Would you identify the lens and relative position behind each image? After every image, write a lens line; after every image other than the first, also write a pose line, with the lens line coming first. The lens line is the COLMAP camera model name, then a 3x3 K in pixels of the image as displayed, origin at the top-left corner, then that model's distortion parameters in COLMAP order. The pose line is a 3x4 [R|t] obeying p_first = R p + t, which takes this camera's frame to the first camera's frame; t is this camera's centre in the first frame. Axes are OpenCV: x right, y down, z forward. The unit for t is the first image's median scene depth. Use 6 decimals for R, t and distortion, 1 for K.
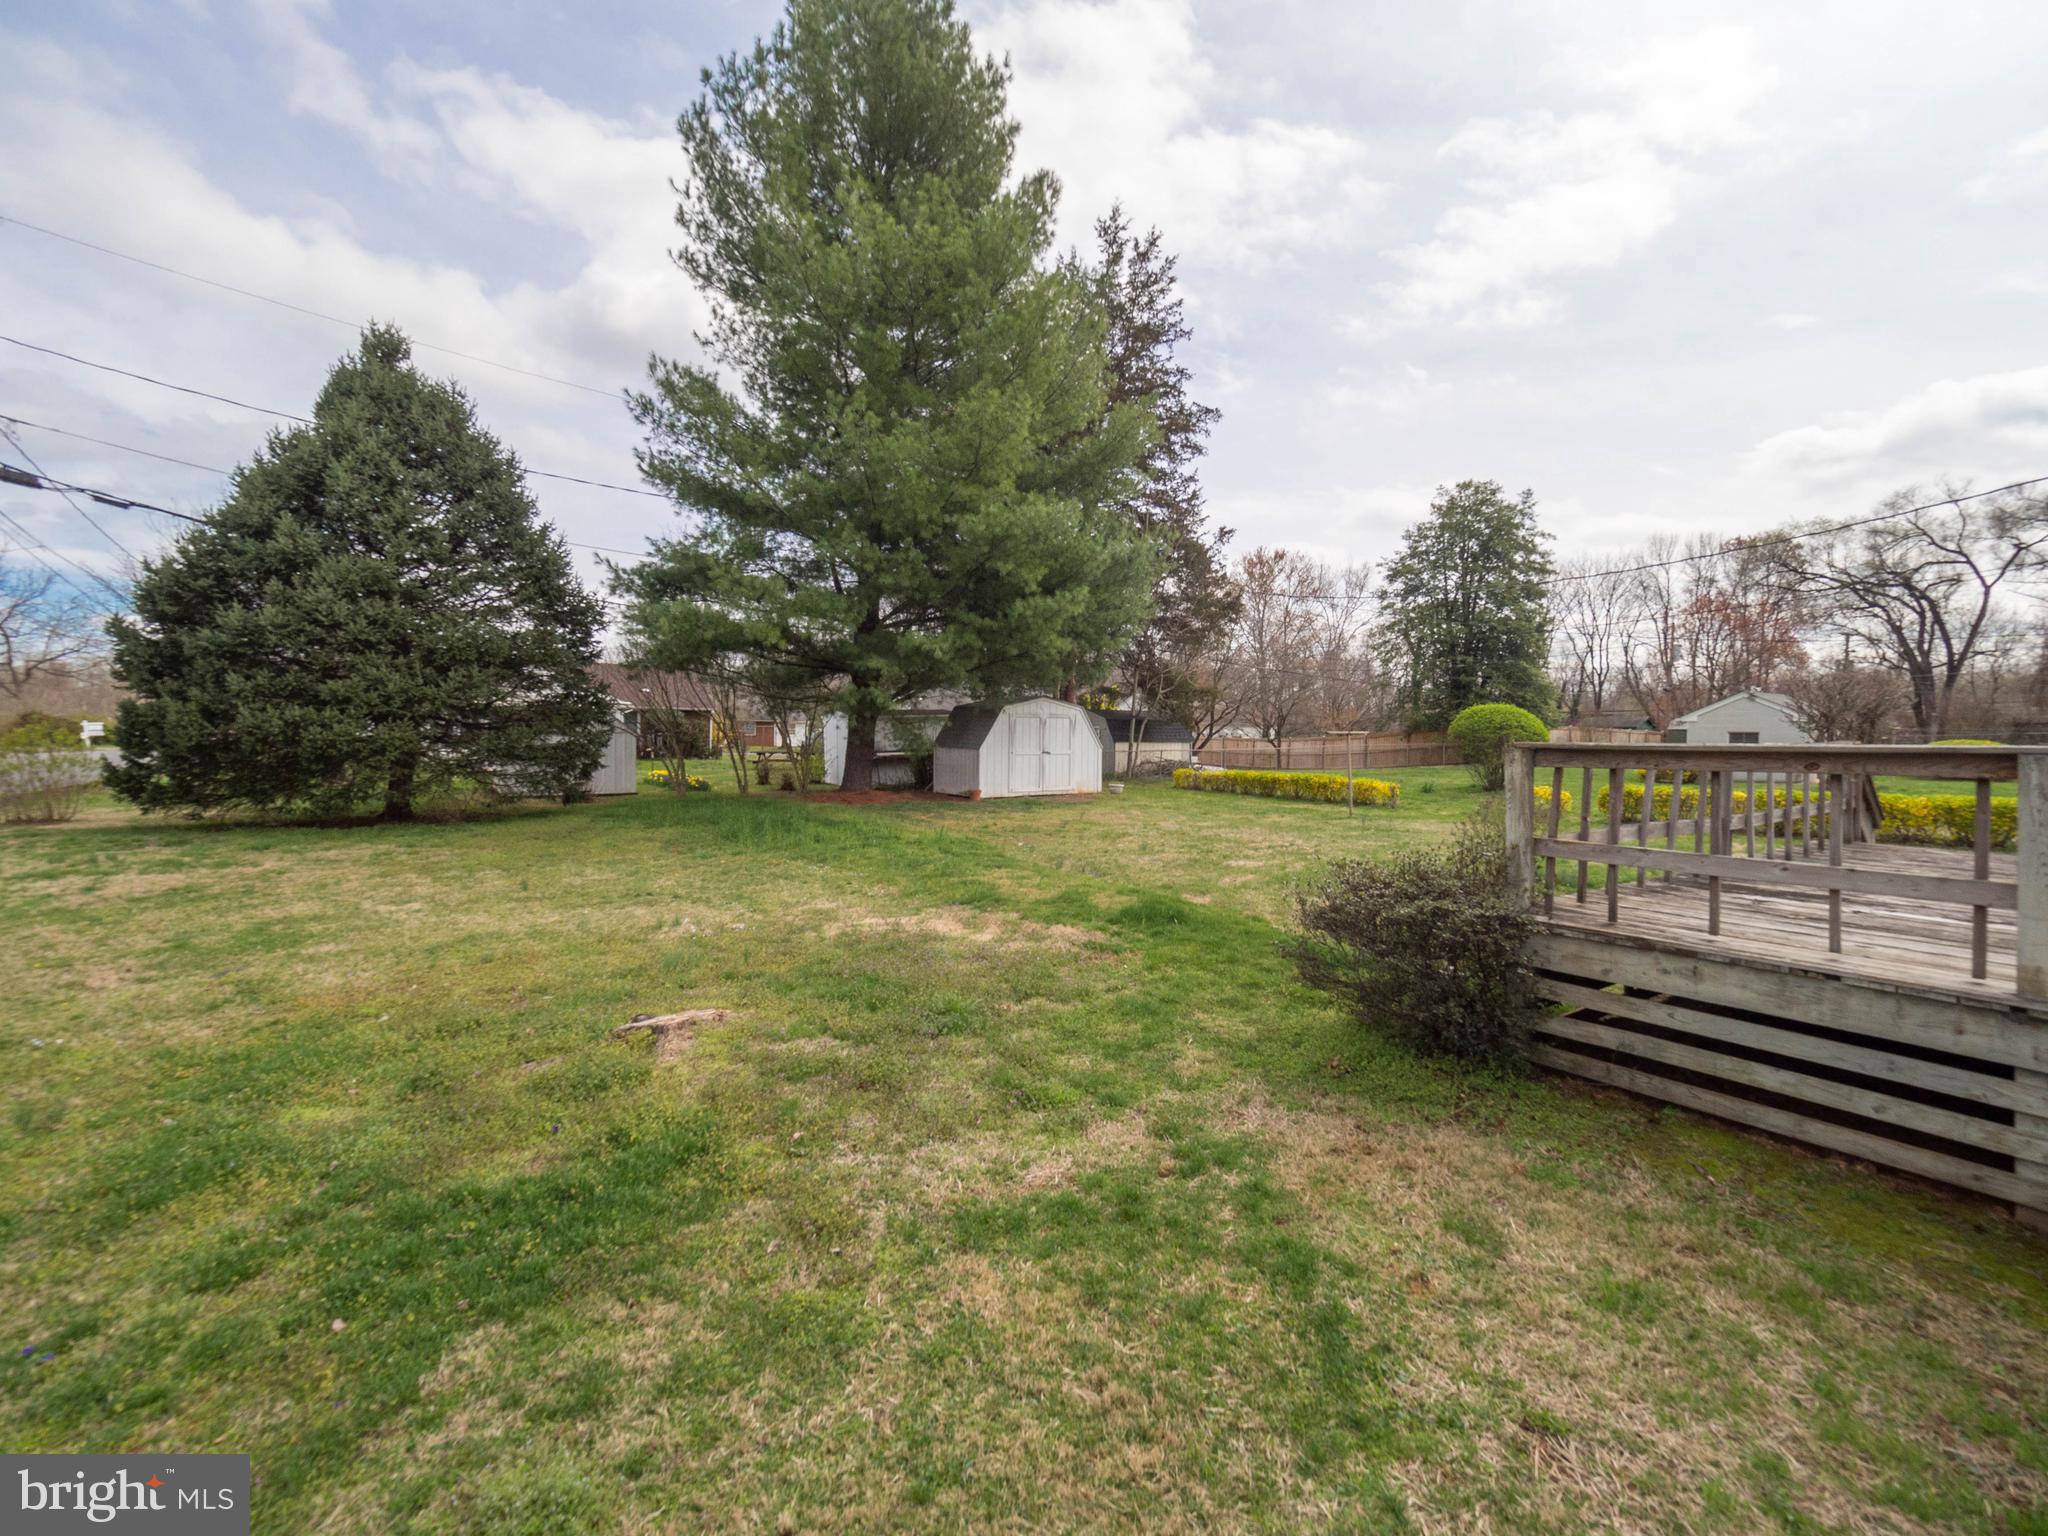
lens RADIAL K [[900.7, 0, 1006.2], [0, 900.7, 767.8], [0, 0, 1]] dist [-0.000563, -0.000082]
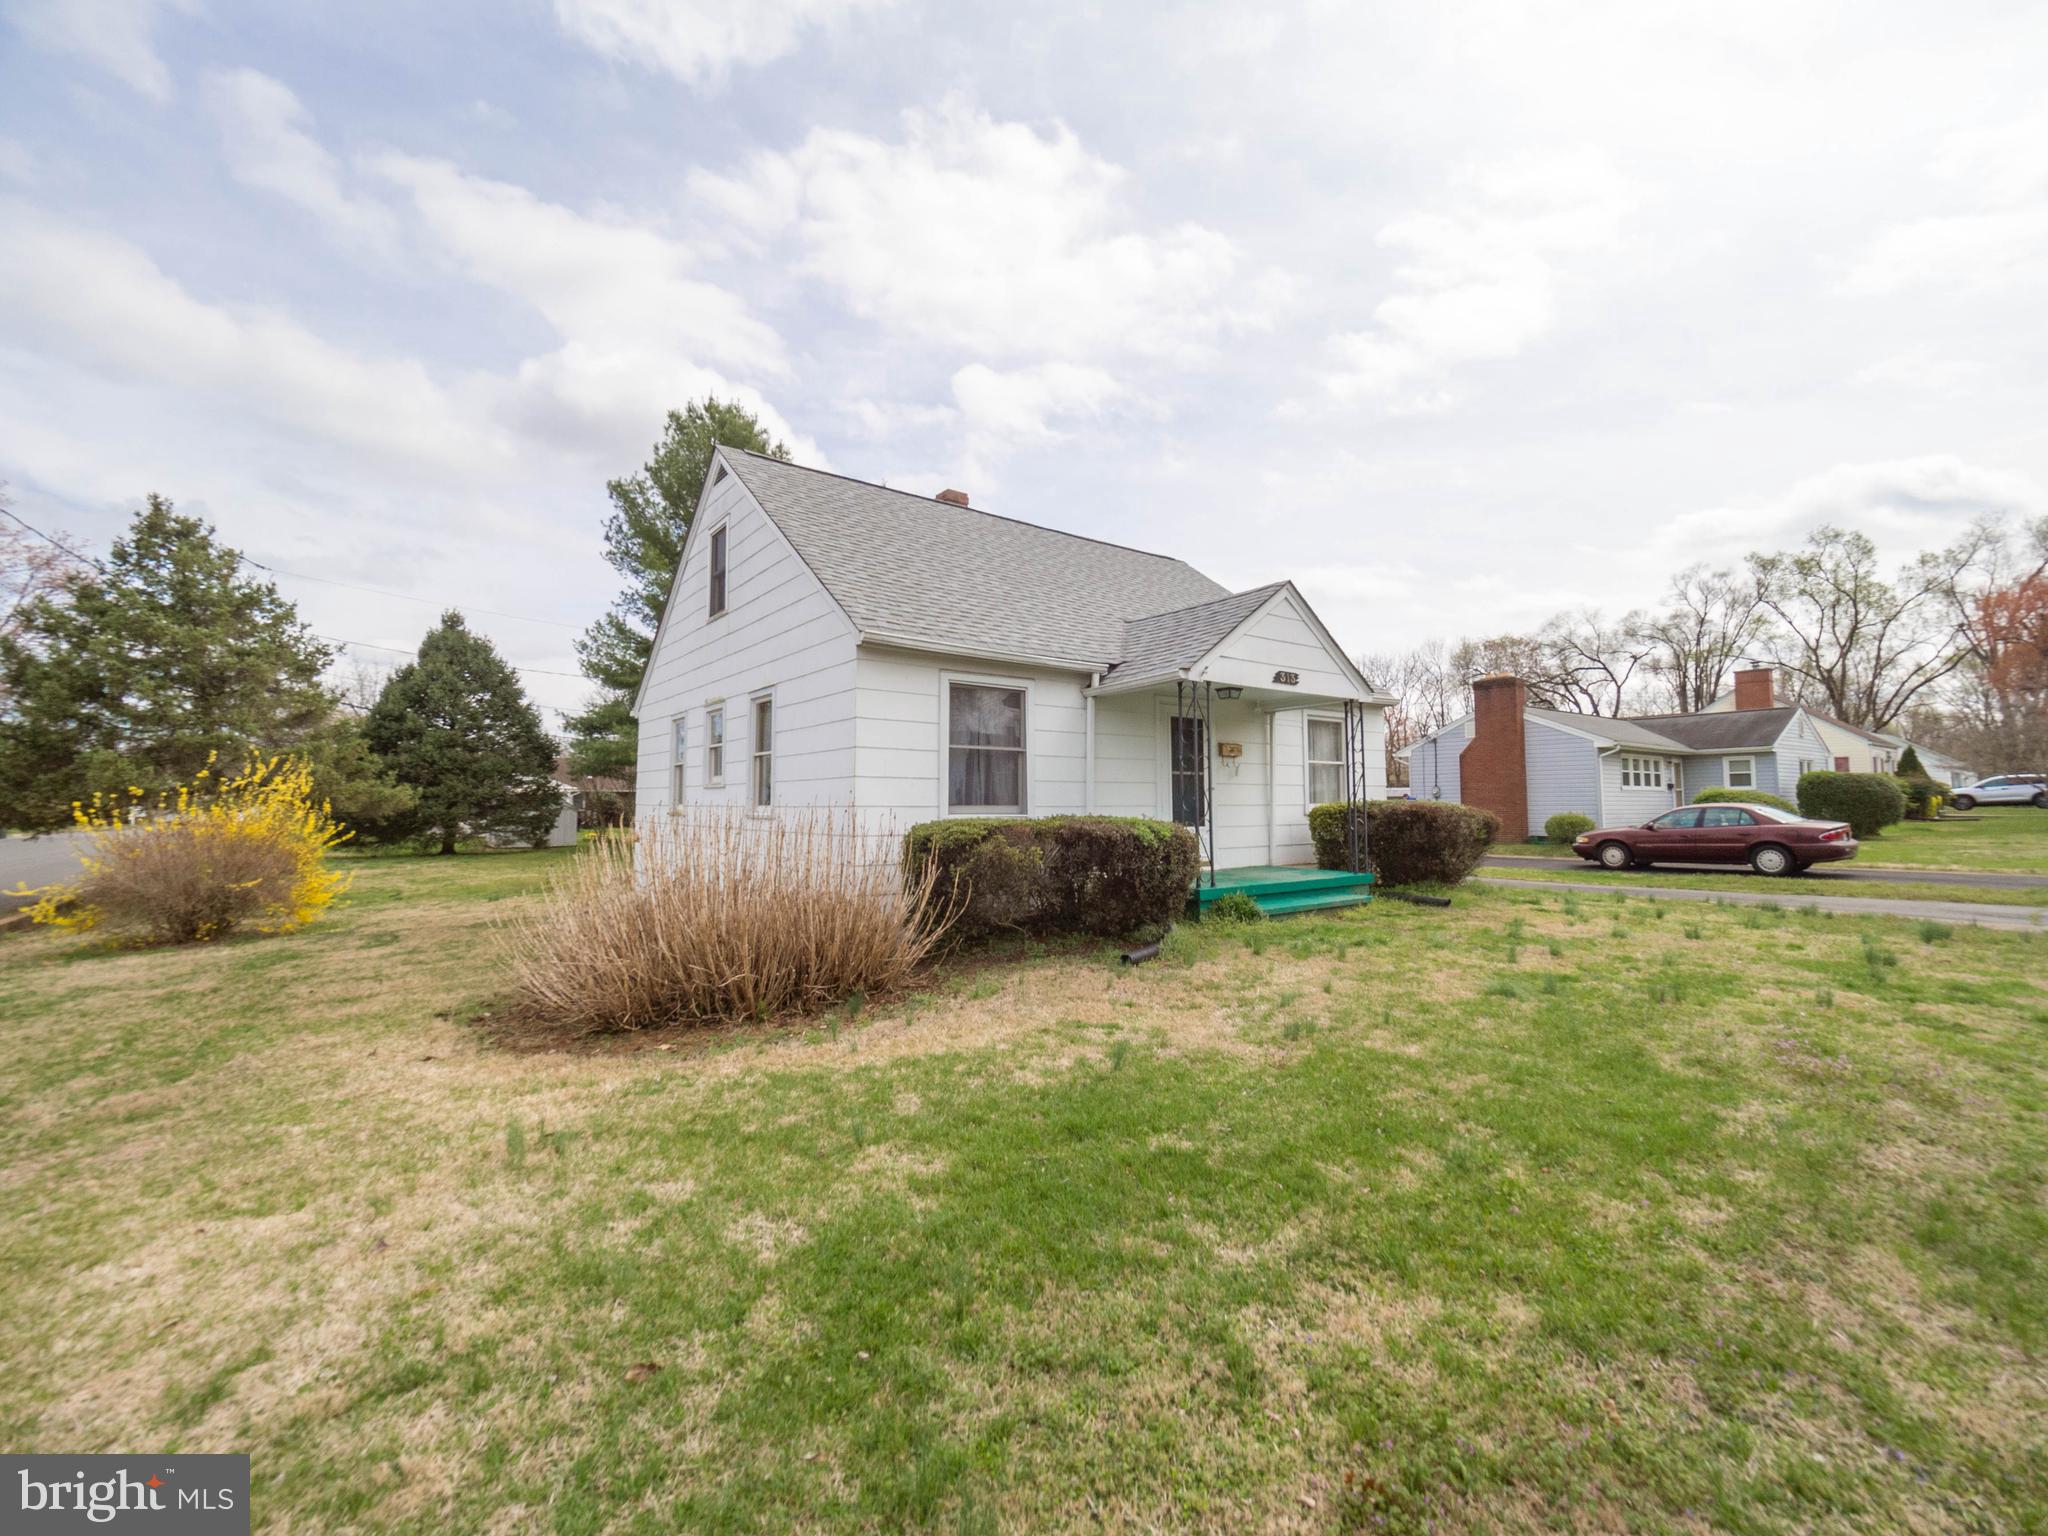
lens RADIAL K [[900.7, 0, 1006.2], [0, 900.7, 767.8], [0, 0, 1]] dist [-0.000563, -0.000082]
pose [[0.998685, -0.010453, 0.050180, 0.431761], [0.014141, 0.997179, -0.073711, 0.029483], [-0.049268, 0.074324, 0.996016, -1.009908]]
